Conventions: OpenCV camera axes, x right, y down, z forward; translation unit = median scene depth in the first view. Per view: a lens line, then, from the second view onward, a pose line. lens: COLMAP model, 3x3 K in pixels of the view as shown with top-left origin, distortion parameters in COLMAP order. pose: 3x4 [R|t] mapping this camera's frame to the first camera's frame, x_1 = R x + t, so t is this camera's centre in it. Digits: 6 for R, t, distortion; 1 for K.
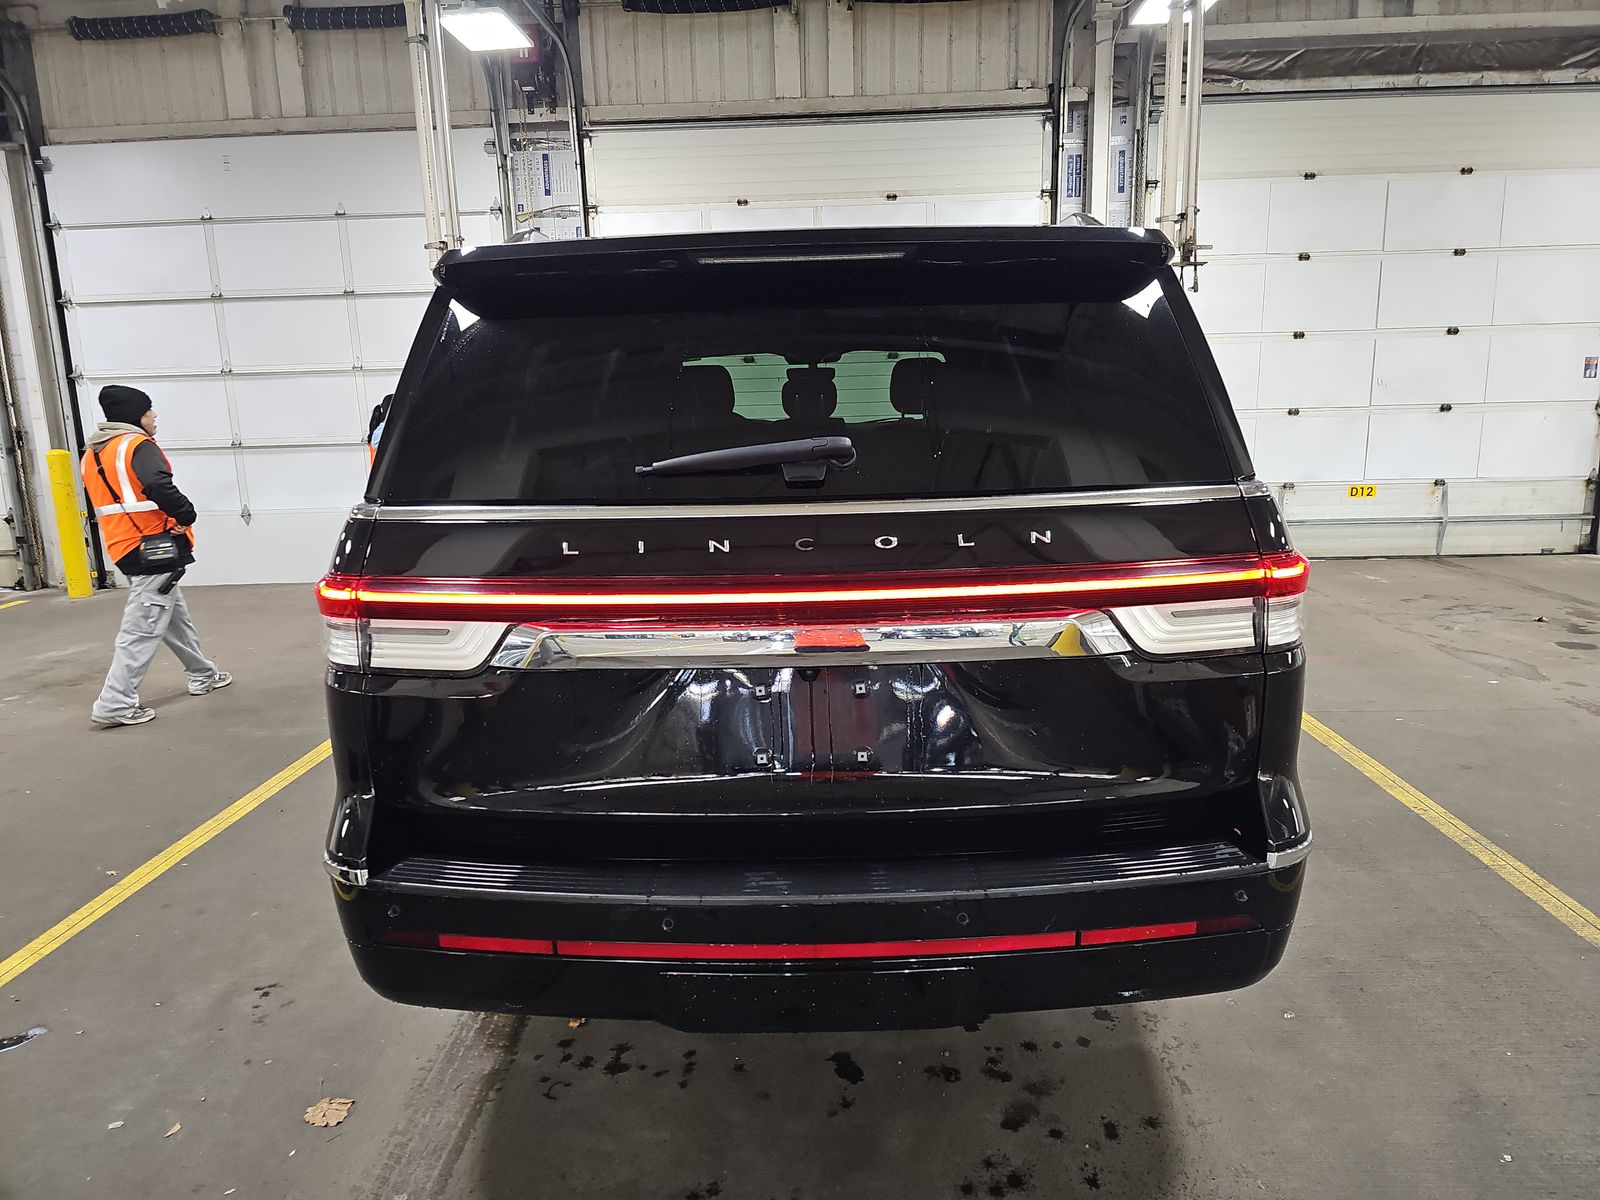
lens RADIAL K [[1029.8, 0, 806.3], [0, 1029.8, 600.5], [0, 0, 1]] dist [0.034475, -0.027940]
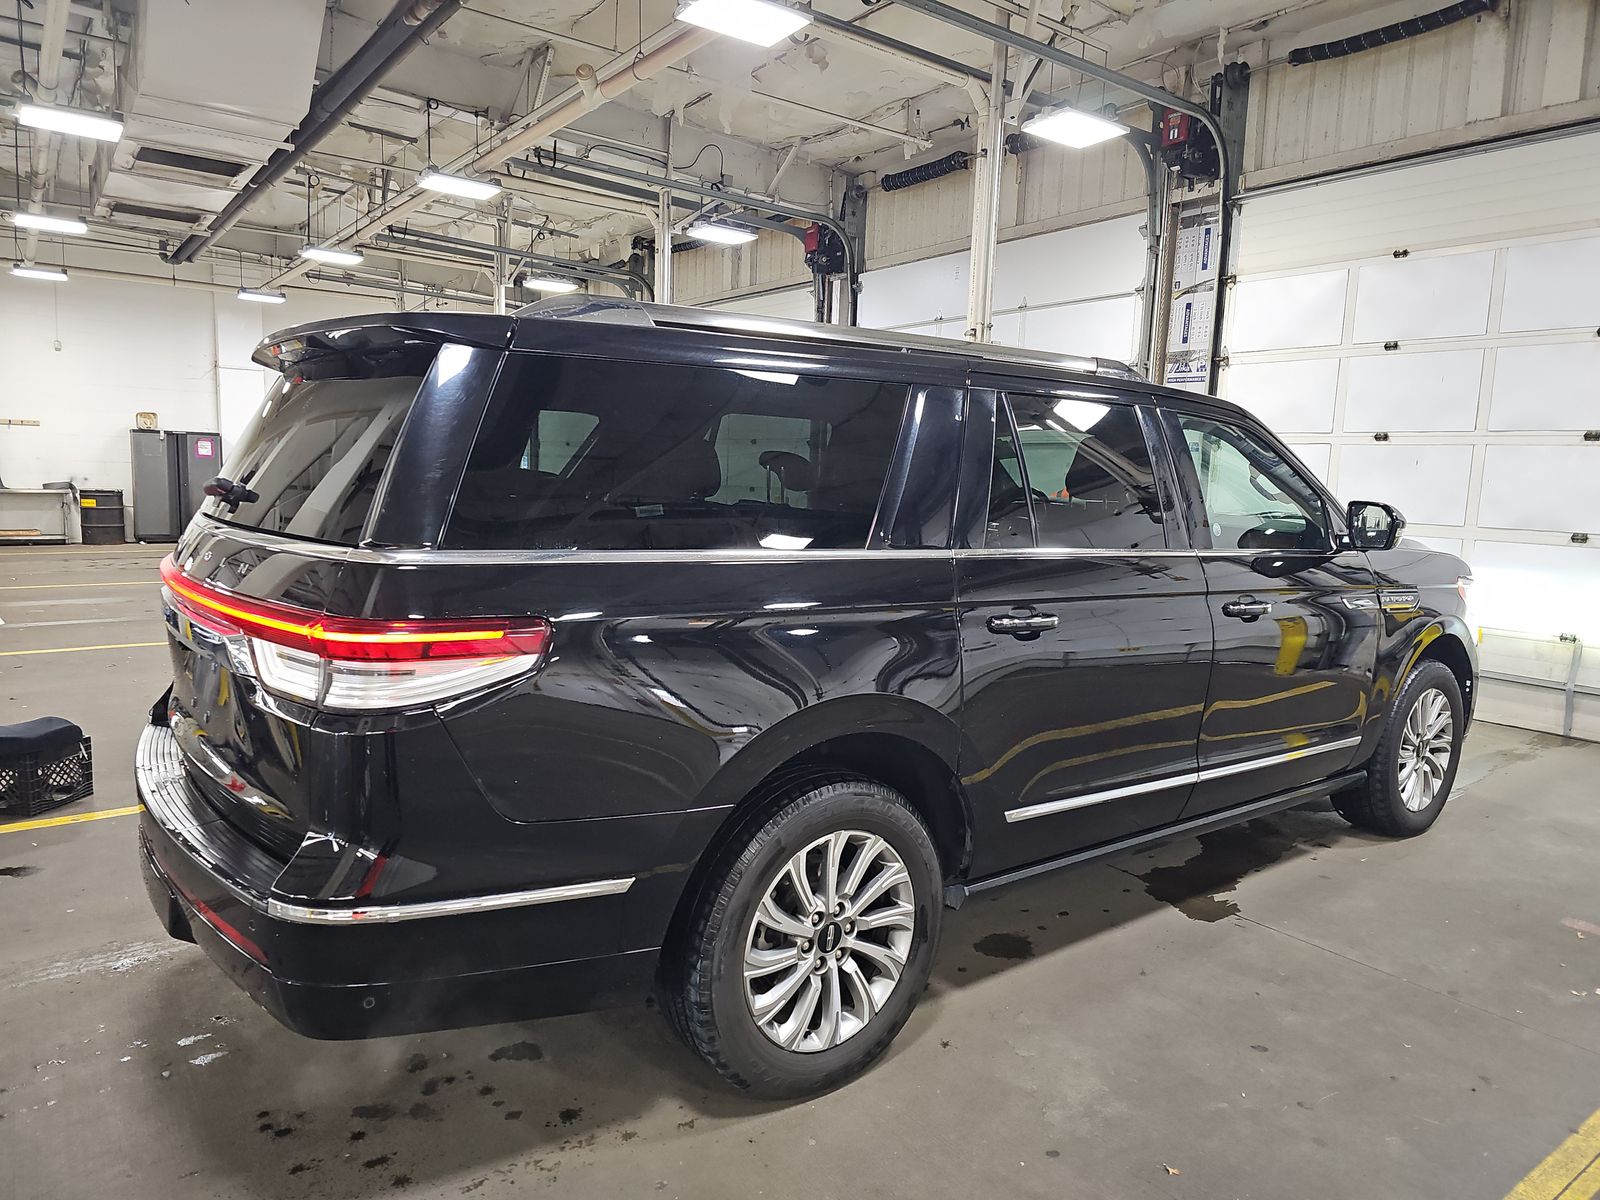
lens RADIAL K [[1029.8, 0, 789.7], [0, 1029.8, 587.3], [0, 0, 1]] dist [0.034475, -0.027940]
pose [[0.628155, 0.134242, -0.766421, 0.305808], [-0.196806, 0.980387, 0.010419, -0.034984], [0.752788, 0.144292, 0.642254, 0.134334]]
